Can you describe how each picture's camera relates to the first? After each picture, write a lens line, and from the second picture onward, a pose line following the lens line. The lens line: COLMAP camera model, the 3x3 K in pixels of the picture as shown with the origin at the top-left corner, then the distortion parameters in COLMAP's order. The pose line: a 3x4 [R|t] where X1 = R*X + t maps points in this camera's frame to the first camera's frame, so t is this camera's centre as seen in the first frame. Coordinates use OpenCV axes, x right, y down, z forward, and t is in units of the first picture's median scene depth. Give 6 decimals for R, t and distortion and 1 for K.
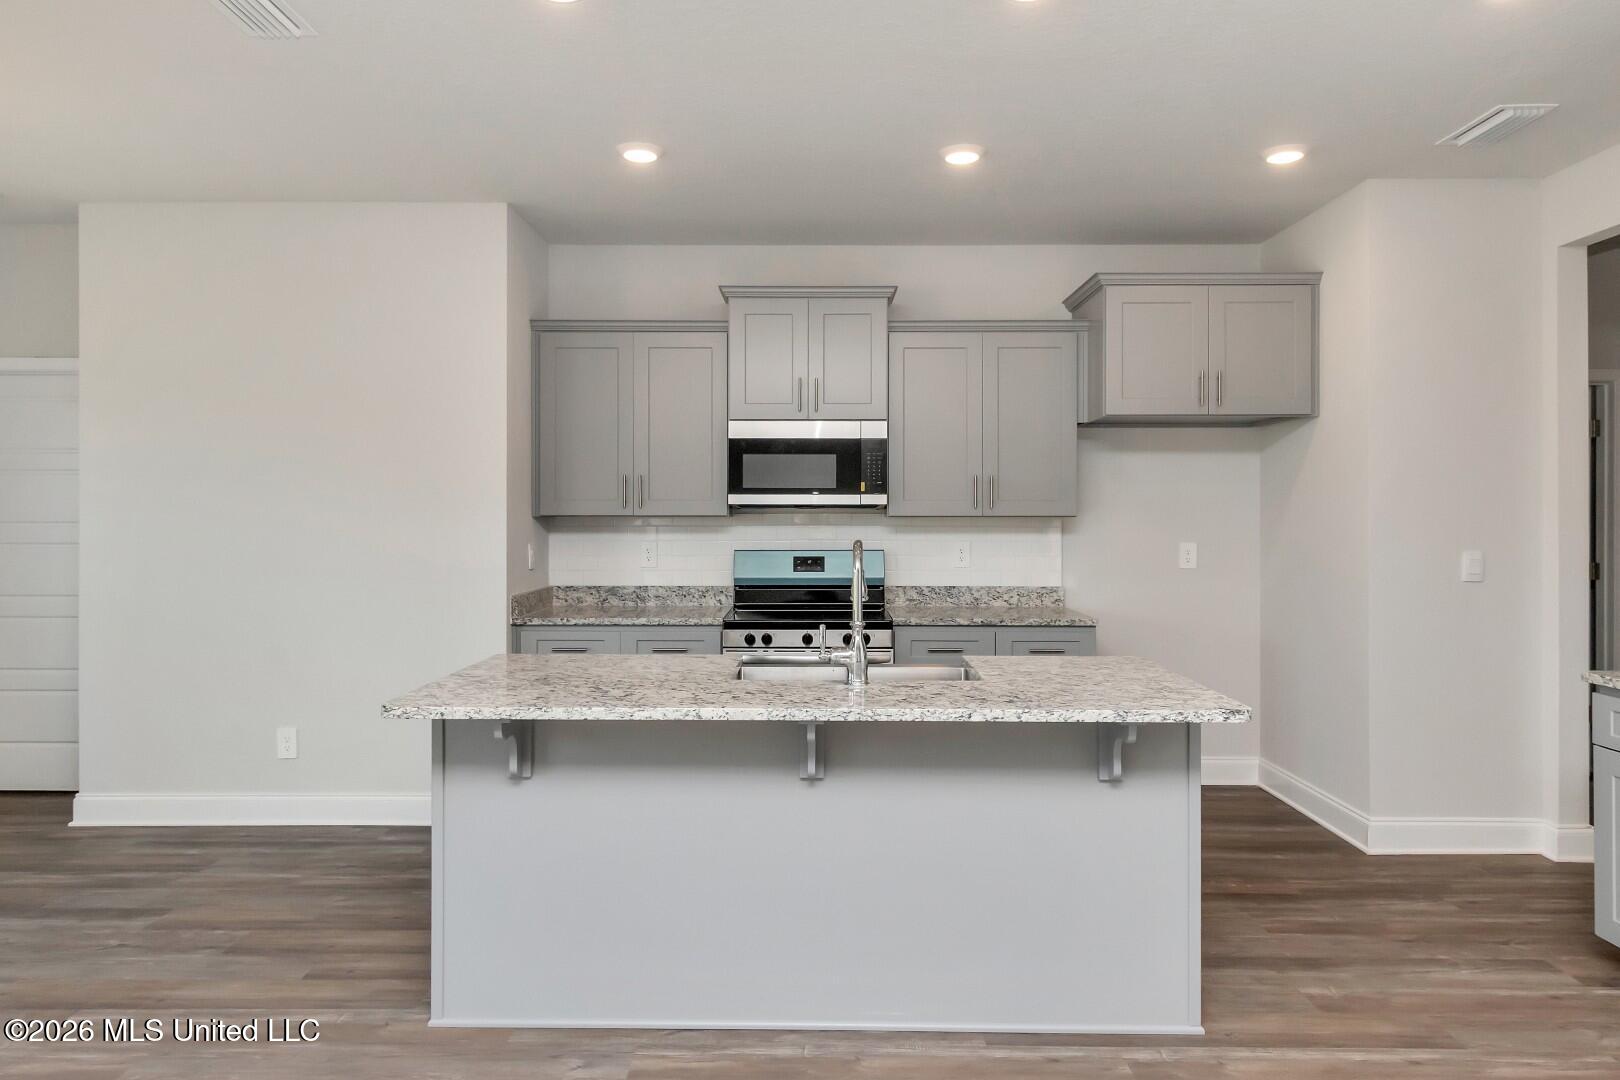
lens RADIAL K [[1005.3, 0, 810.0], [0, 1005.3, 540.0], [0, 0, 1]] dist [0.003691, 0.000736]
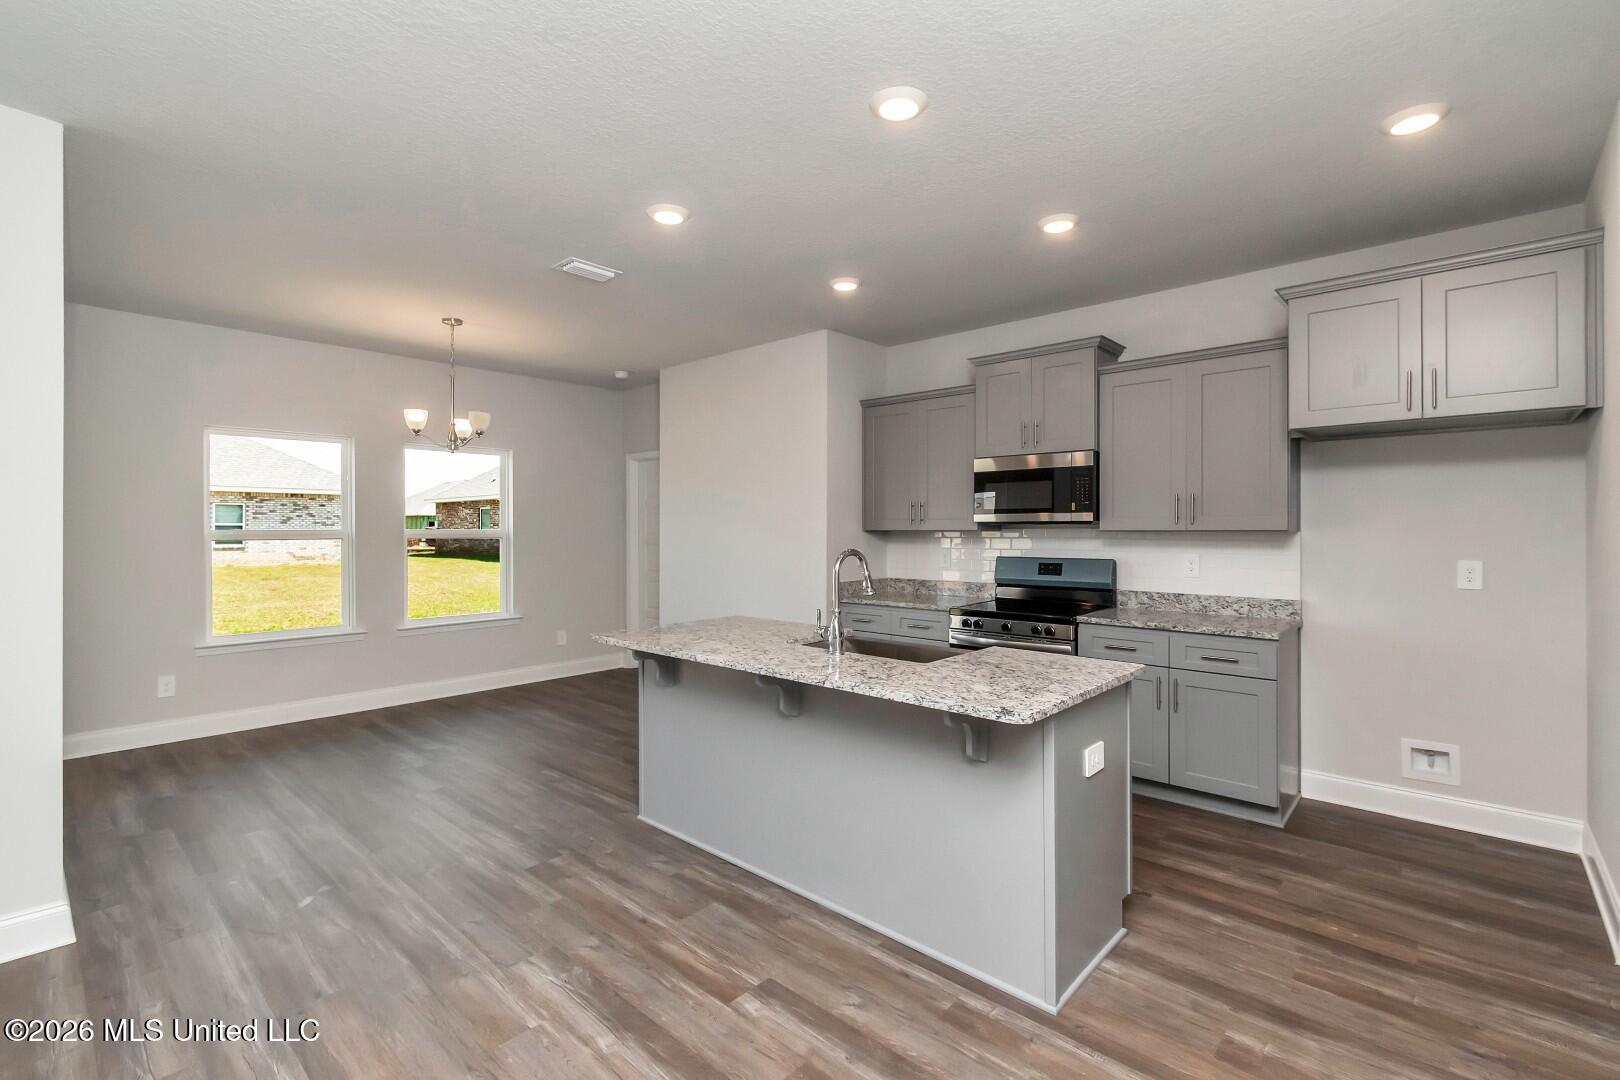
lens RADIAL K [[726.3, 0, 816.3], [0, 726.3, 547.5], [0, 0, 1]] dist [0.008675, -0.002179]
pose [[0.748267, 0.015013, -0.663228, 0.402551], [-0.014300, 0.999877, 0.006500, -0.004913], [0.663244, 0.004621, 0.748389, 0.140887]]
